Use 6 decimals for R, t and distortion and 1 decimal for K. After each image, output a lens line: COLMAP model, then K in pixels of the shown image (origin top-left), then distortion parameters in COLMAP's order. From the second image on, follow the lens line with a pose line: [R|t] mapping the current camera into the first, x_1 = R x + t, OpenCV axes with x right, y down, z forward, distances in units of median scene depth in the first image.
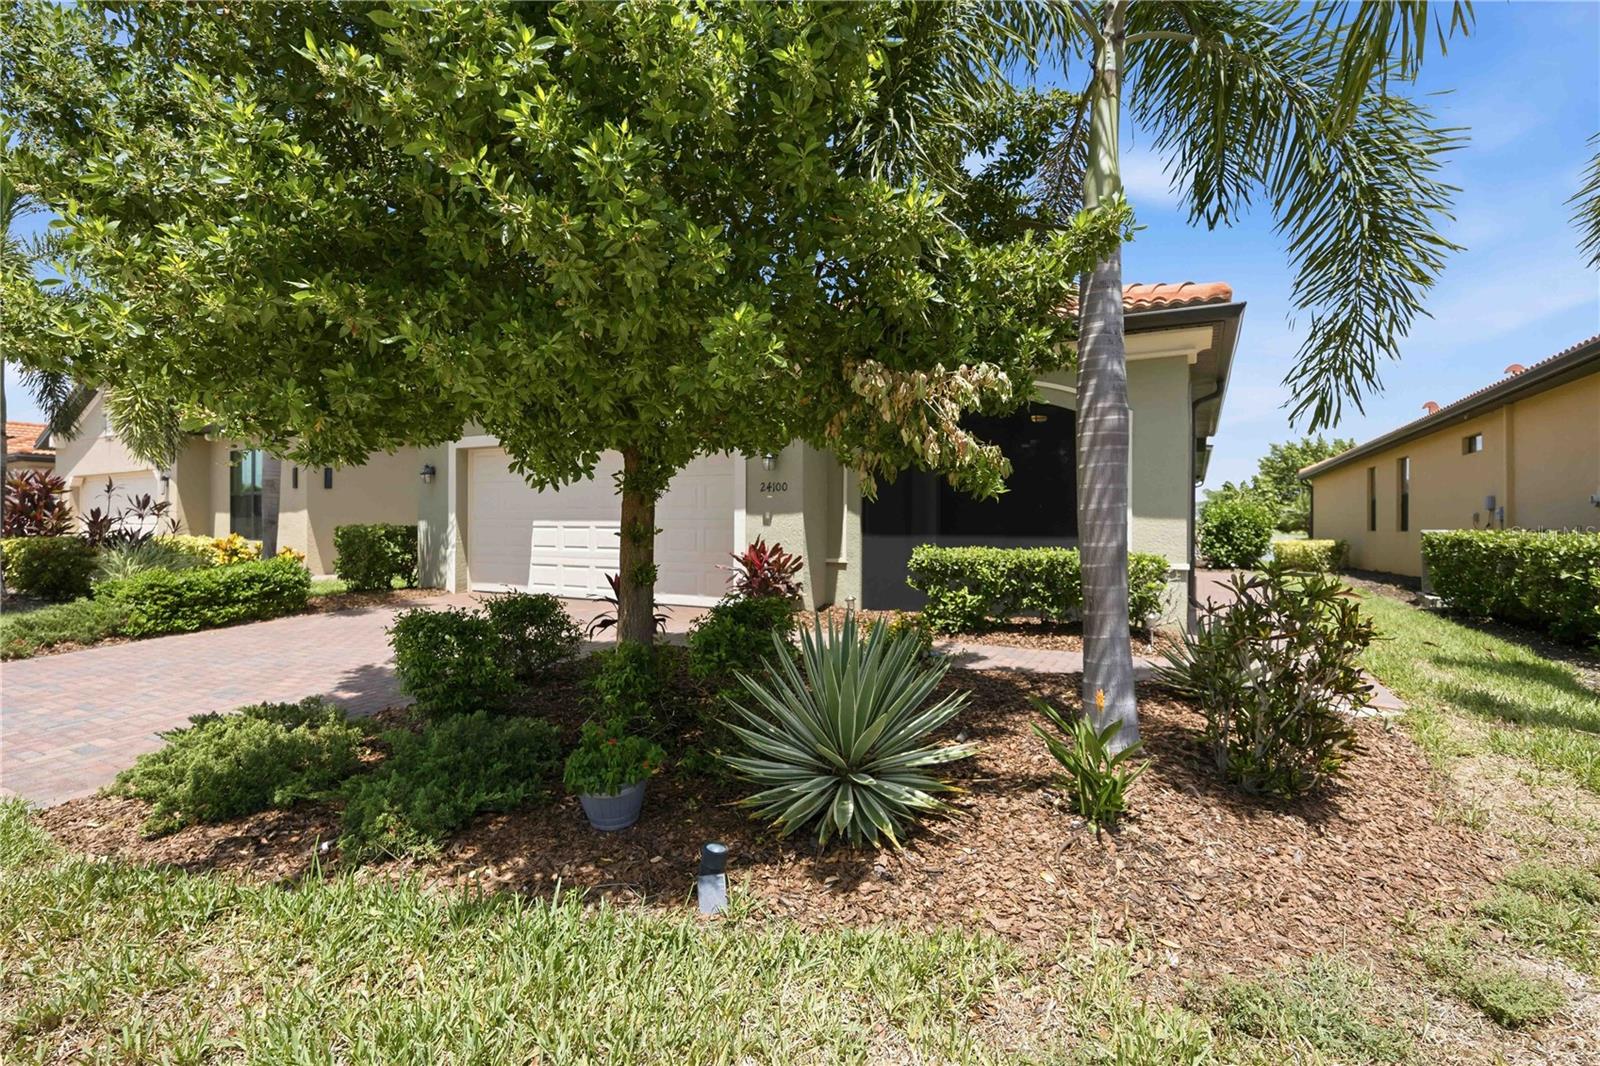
lens RADIAL K [[730.1, 0, 800.0], [0, 730.1, 533.0], [0, 0, 1]] dist [-0.001884, 0.000054]
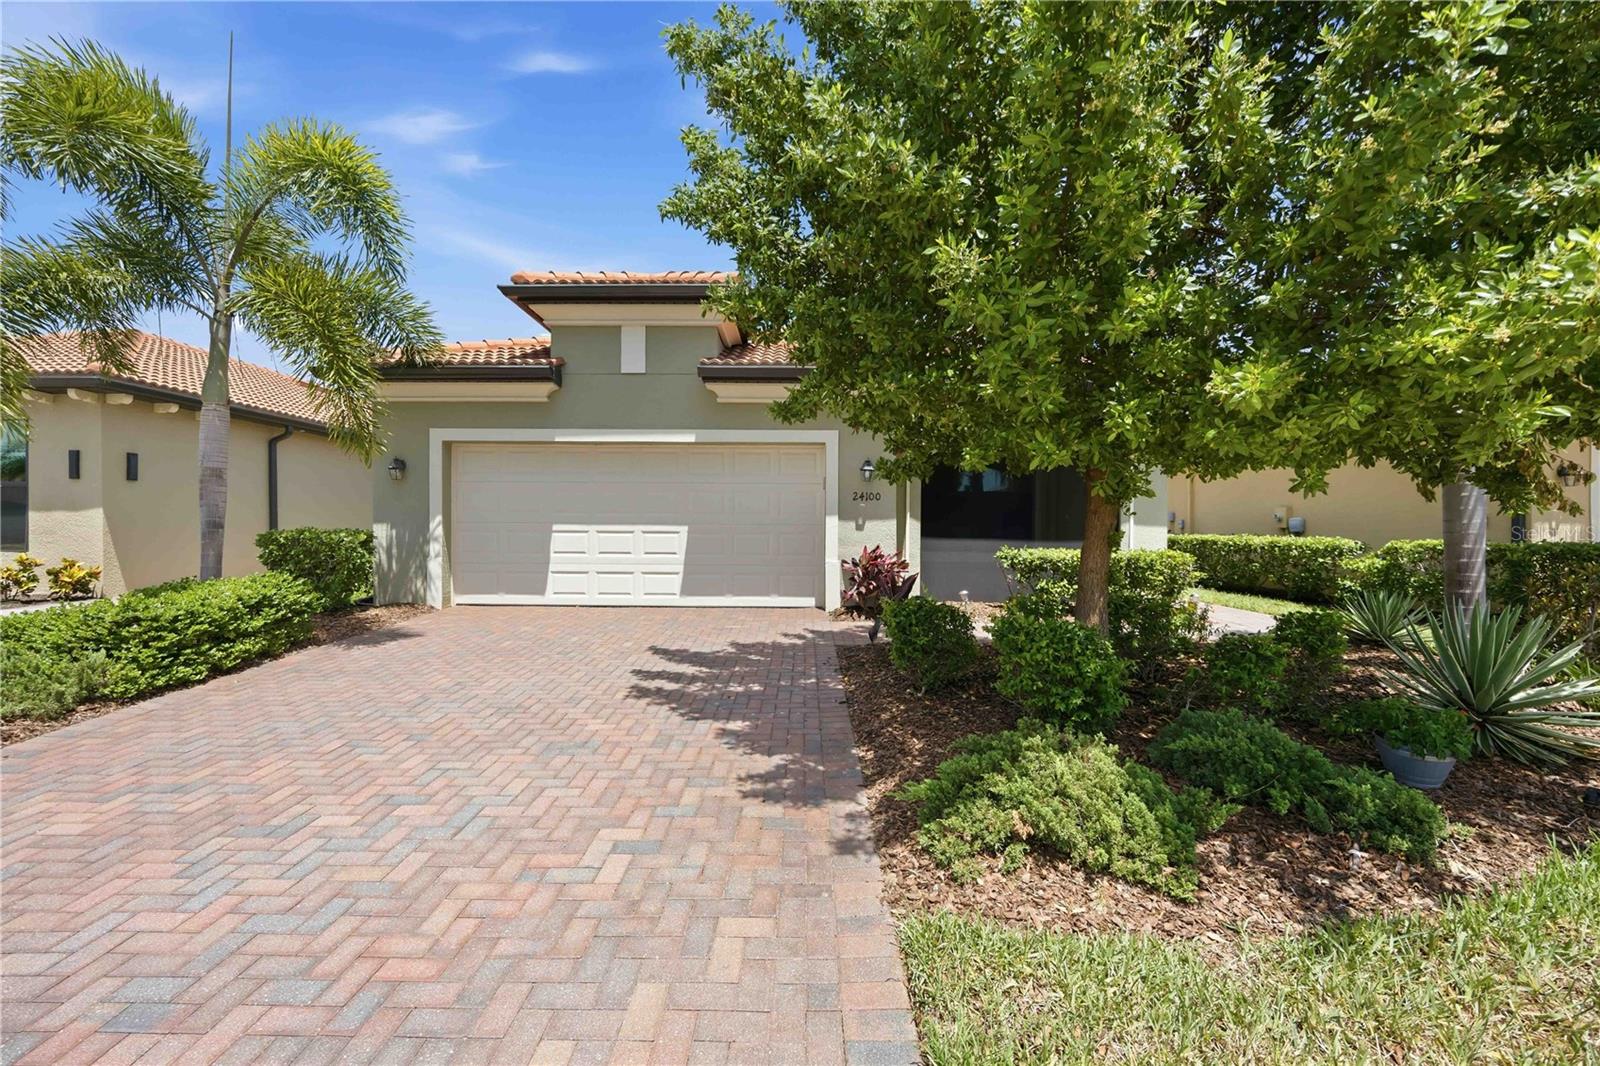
lens RADIAL K [[613.1, 0, 798.5], [0, 613.1, 530.8], [0, 0, 1]] dist [-0.001882, -0.000071]
pose [[0.880521, -0.000615, 0.474007, -0.569360], [0.004605, 0.999963, -0.007257, -0.002705], [-0.473985, 0.008572, 0.880491, 0.199165]]
